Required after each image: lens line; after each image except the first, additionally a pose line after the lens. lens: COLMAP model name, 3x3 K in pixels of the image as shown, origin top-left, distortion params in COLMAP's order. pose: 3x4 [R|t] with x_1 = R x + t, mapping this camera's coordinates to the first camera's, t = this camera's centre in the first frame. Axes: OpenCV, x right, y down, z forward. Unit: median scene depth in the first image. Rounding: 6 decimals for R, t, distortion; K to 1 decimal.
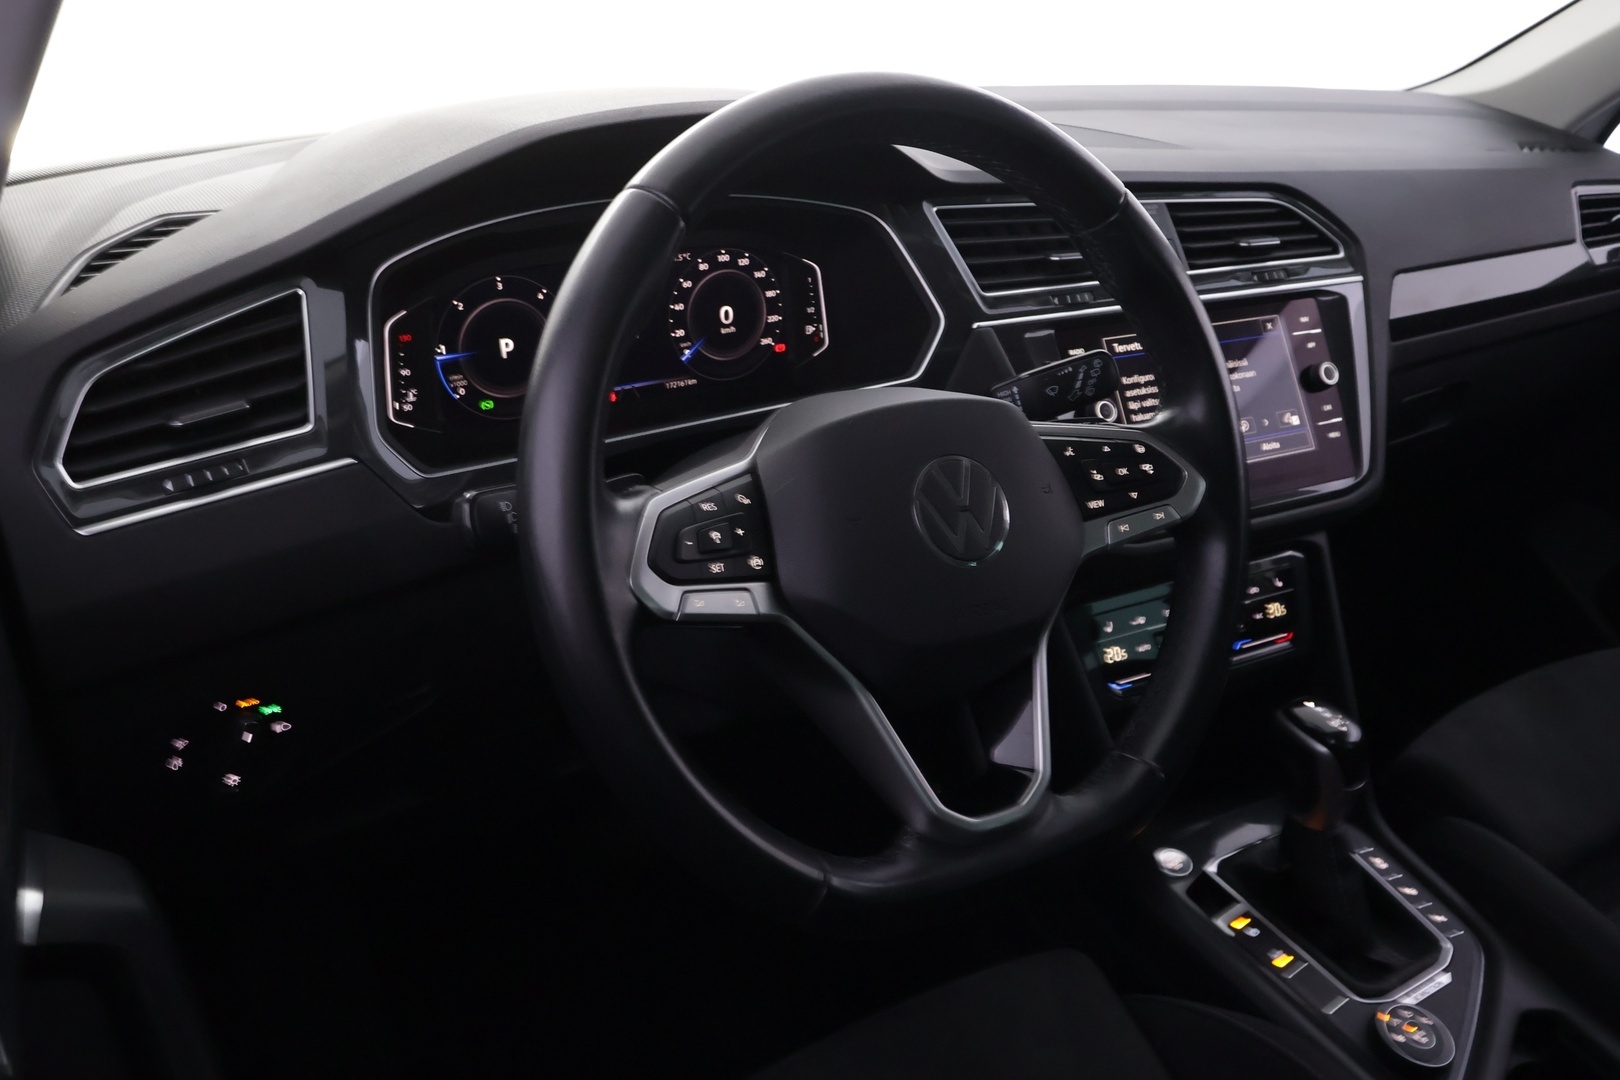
lens RADIAL K [[1278.3, 0, 815.6], [0, 1278.3, 545.2], [0, 0, 1]] dist [0.009564, 0.007534]
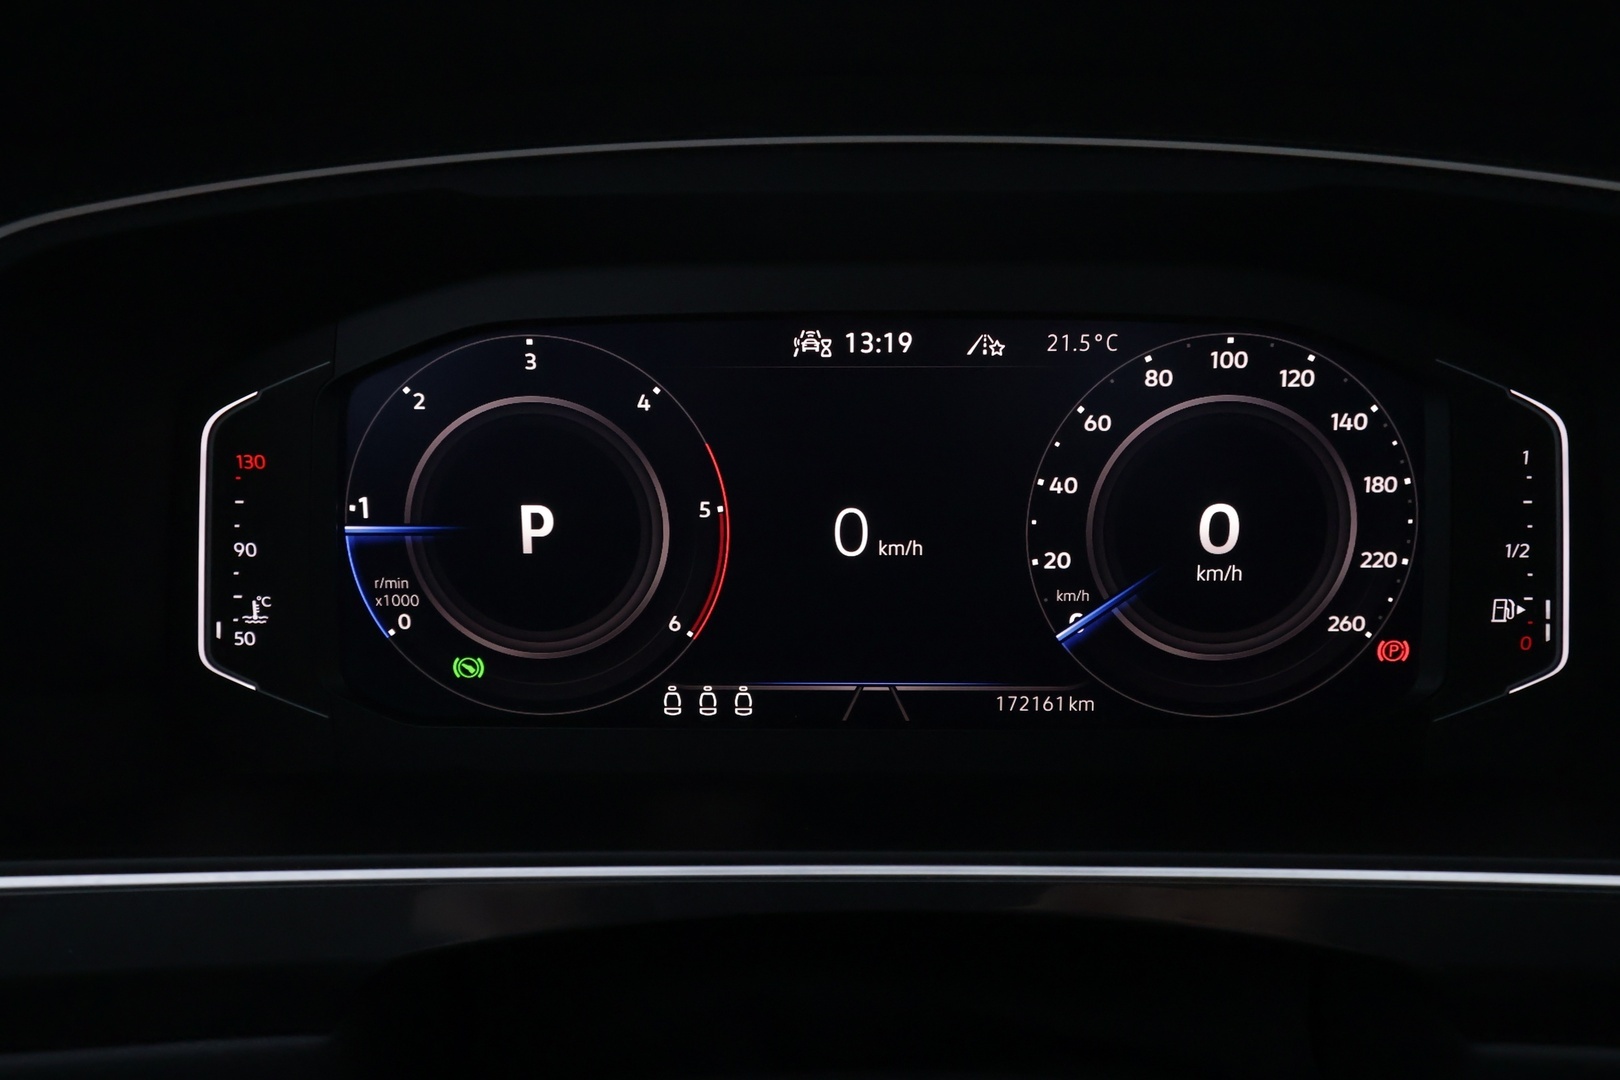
lens RADIAL K [[1278.3, 0, 811.8], [0, 1278.3, 607.9], [0, 0, 1]] dist [0.009564, 0.007534]
pose [[0.817067, 0.136158, -0.560234, 0.035355], [-0.226240, 0.969493, -0.094334, -0.106136], [0.530298, 0.203825, 0.822945, 0.685374]]
